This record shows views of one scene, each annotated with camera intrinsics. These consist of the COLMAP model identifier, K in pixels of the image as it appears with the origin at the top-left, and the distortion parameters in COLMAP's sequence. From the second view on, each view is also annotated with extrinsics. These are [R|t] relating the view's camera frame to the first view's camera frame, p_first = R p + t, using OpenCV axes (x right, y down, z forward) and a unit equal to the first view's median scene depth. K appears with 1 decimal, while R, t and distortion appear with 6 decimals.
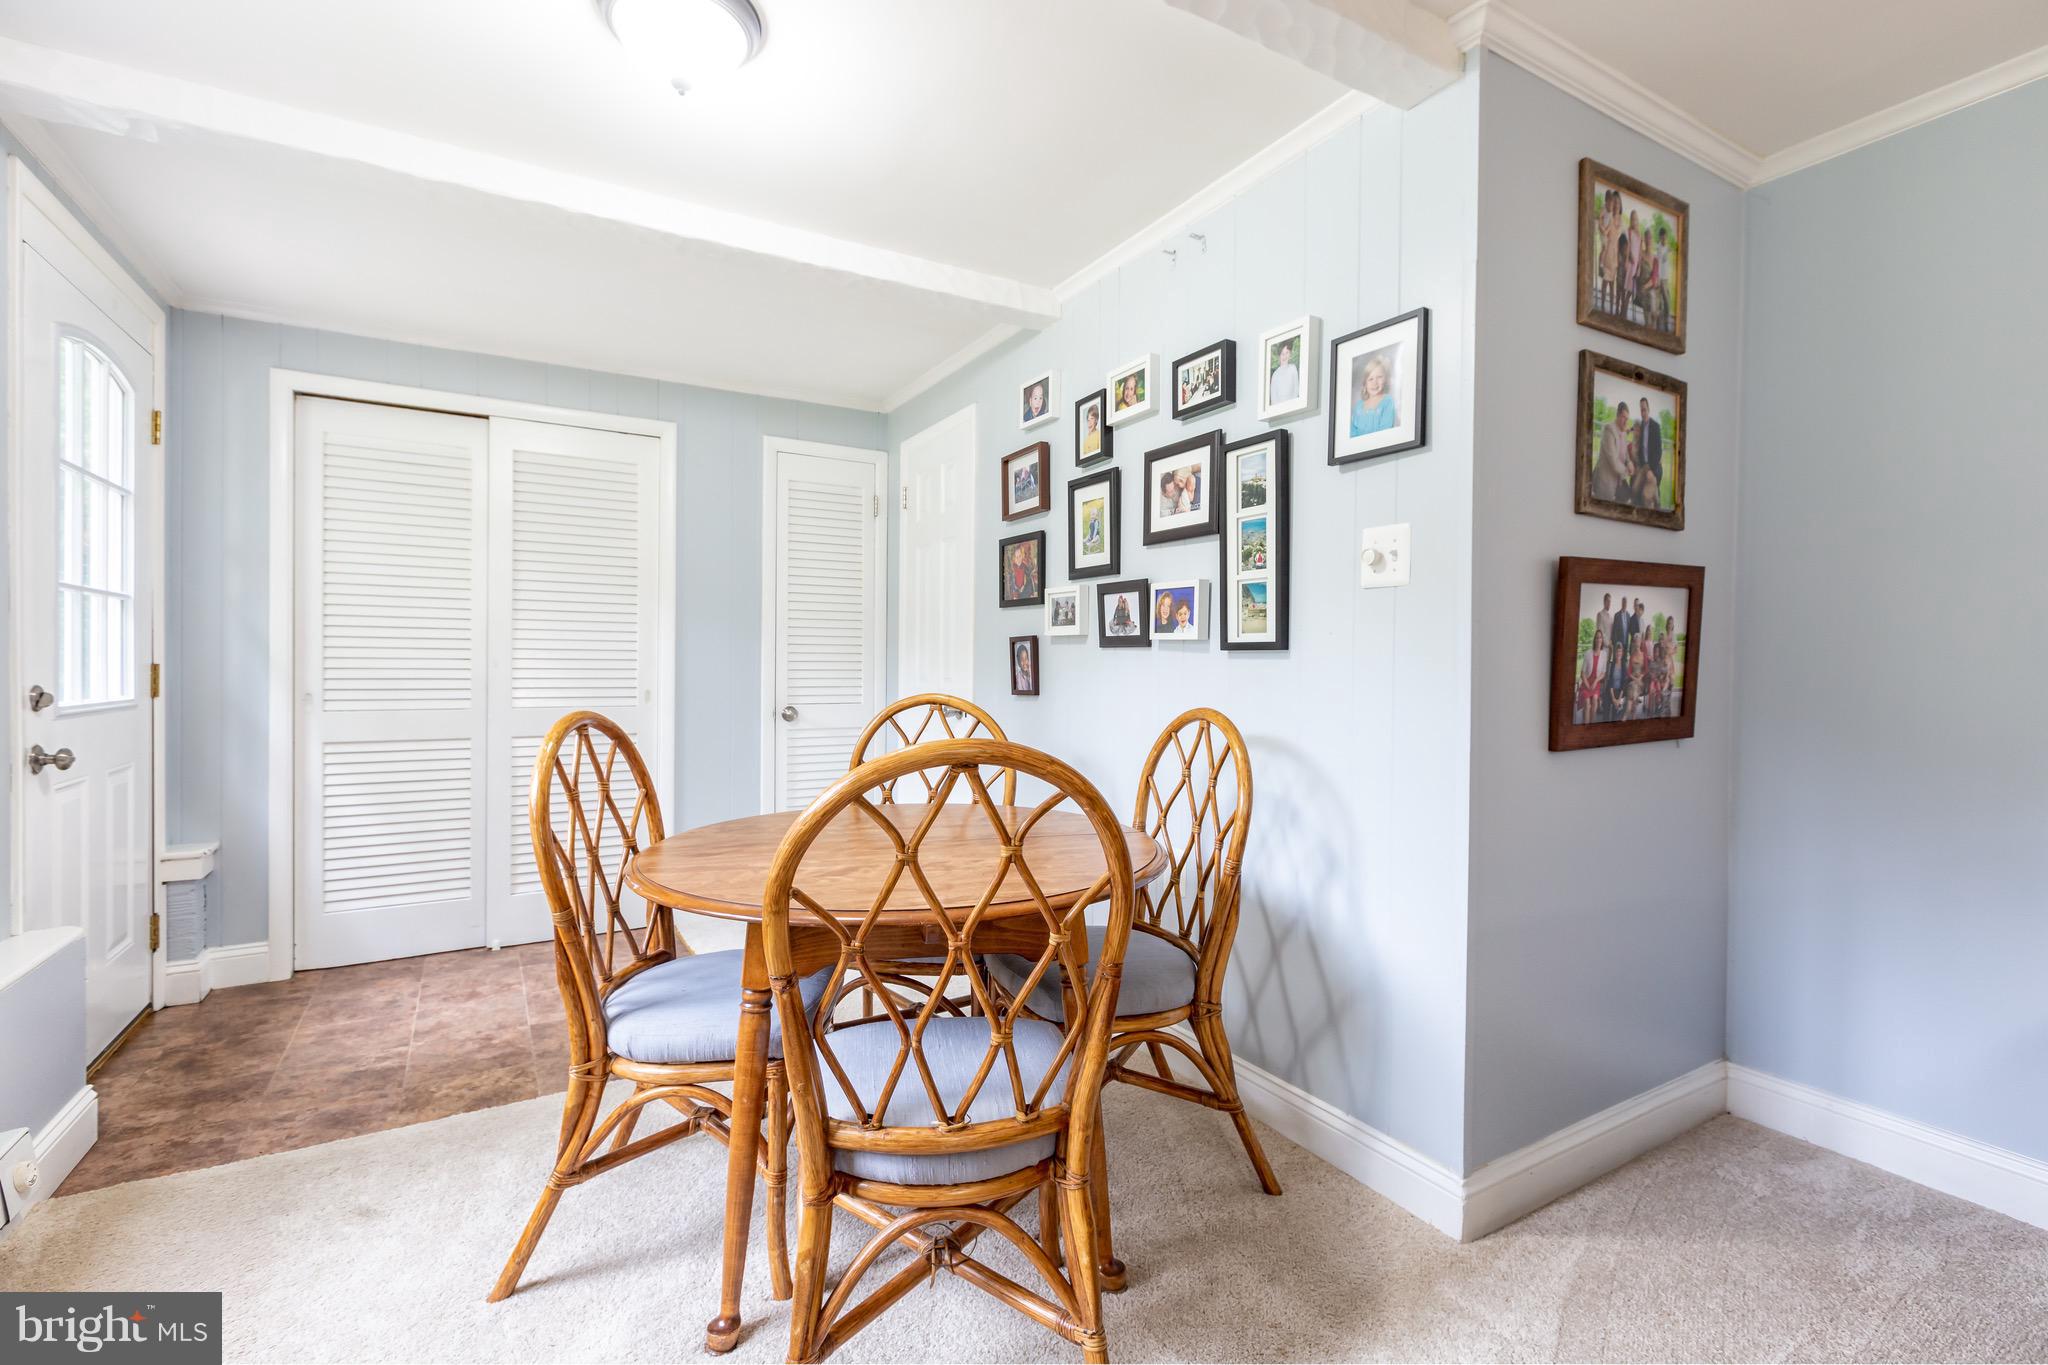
lens RADIAL K [[912.8, 0, 1024.1], [0, 912.8, 672.5], [0, 0, 1]] dist [-0.000001, -0.001519]
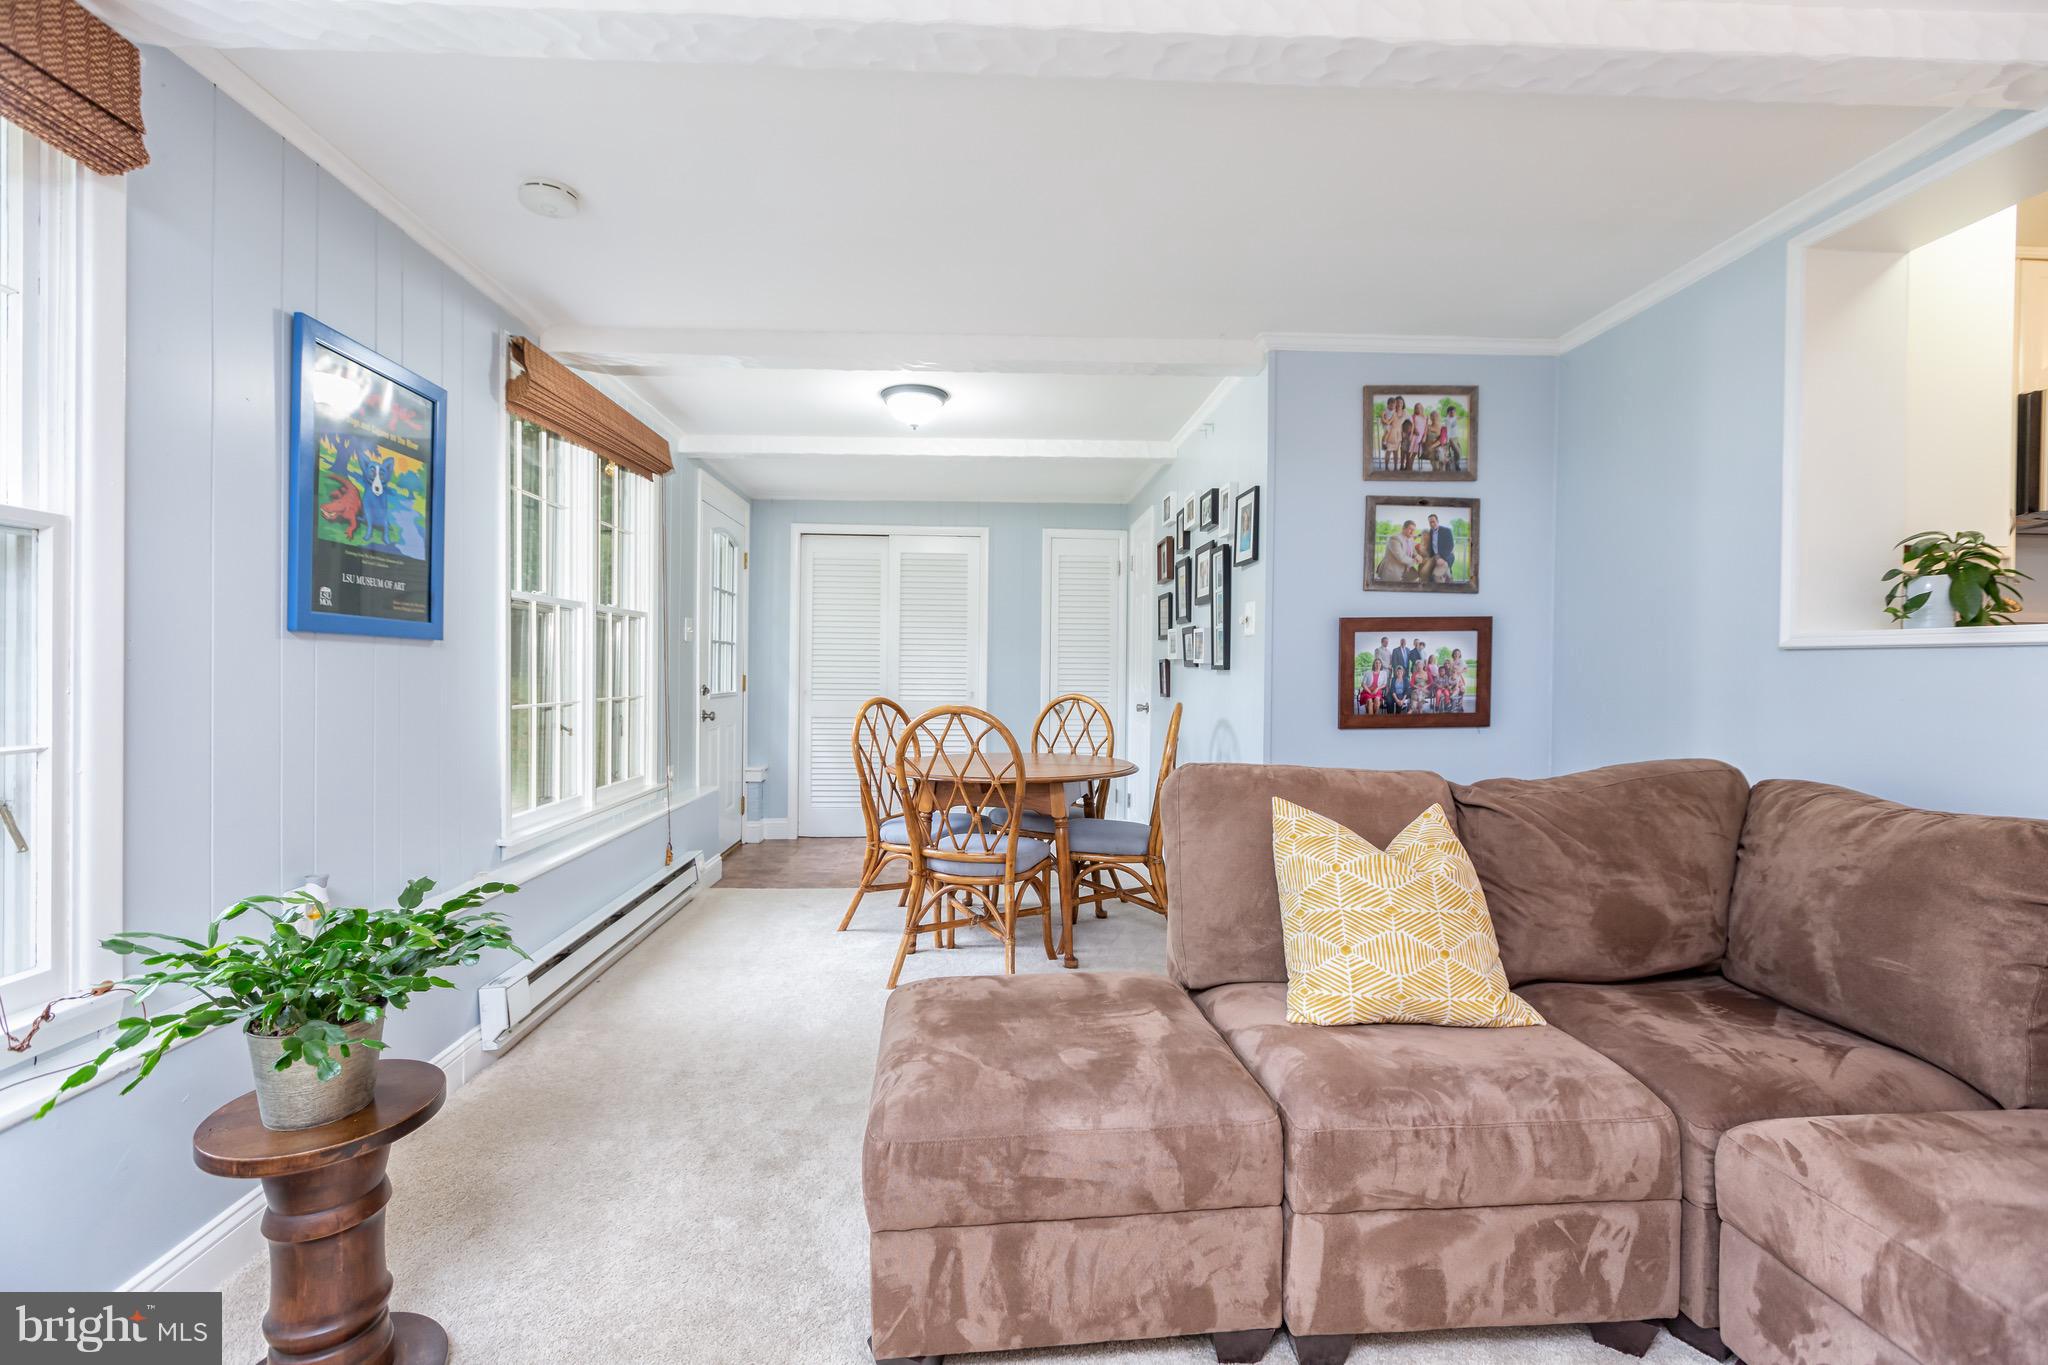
lens RADIAL K [[912.8, 0, 1025.0], [0, 912.8, 677.2], [0, 0, 1]] dist [-0.000001, -0.001519]
pose [[0.890267, 0.004118, -0.455420, 0.768990], [-0.007087, 0.999963, -0.004812, 0.000380], [0.455383, 0.007512, 0.890264, -0.763072]]
